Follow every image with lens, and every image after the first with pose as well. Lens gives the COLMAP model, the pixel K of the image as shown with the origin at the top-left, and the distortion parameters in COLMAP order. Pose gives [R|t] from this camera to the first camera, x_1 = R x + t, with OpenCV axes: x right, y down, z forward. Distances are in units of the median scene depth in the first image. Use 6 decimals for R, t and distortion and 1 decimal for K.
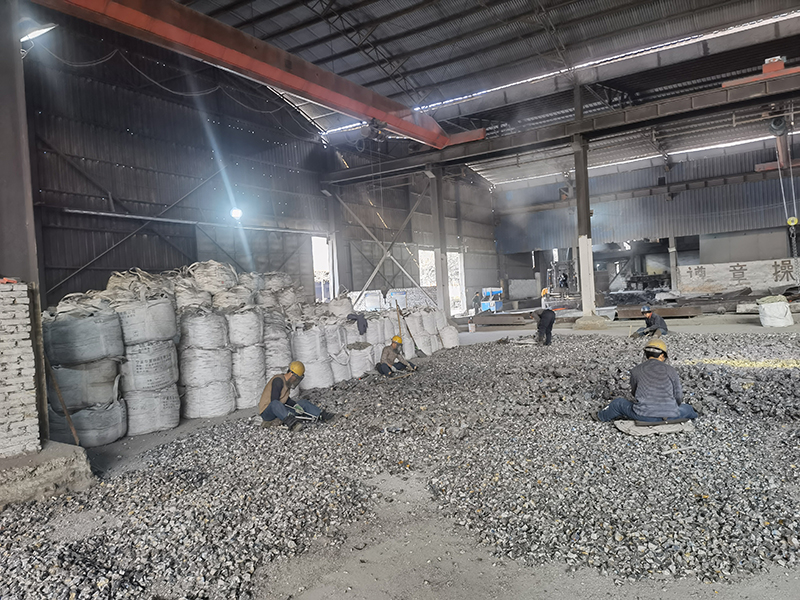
lens RADIAL K [[618.4, 0, 400.0], [0, 618.4, 300.0], [0, 0, 1]] dist [0.116782, -0.130526]
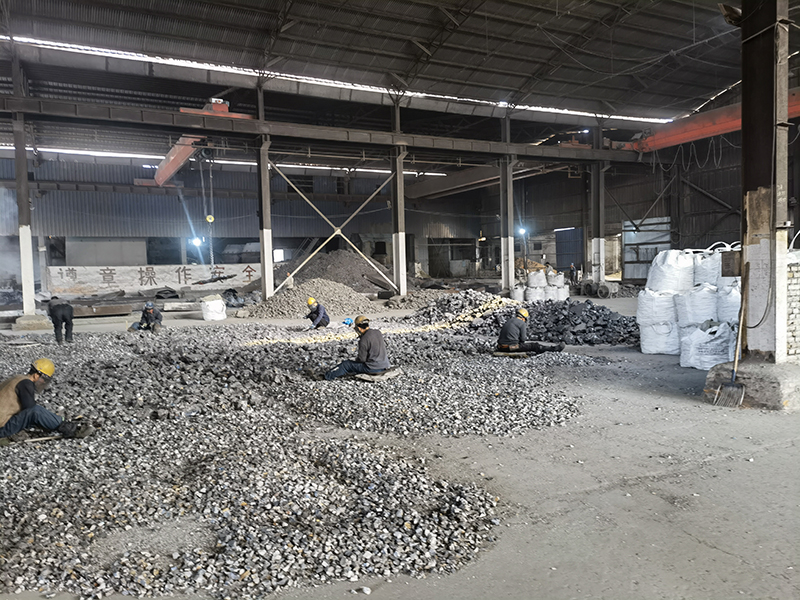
lens RADIAL K [[618.4, 0, 400.0], [0, 618.4, 300.0], [0, 0, 1]] dist [0.116782, -0.130526]
pose [[0.499515, 0.011259, 0.866232, -0.145273], [-0.002605, 0.999931, -0.011495, 0.008360], [-0.866302, 0.003485, 0.499509, 0.045724]]
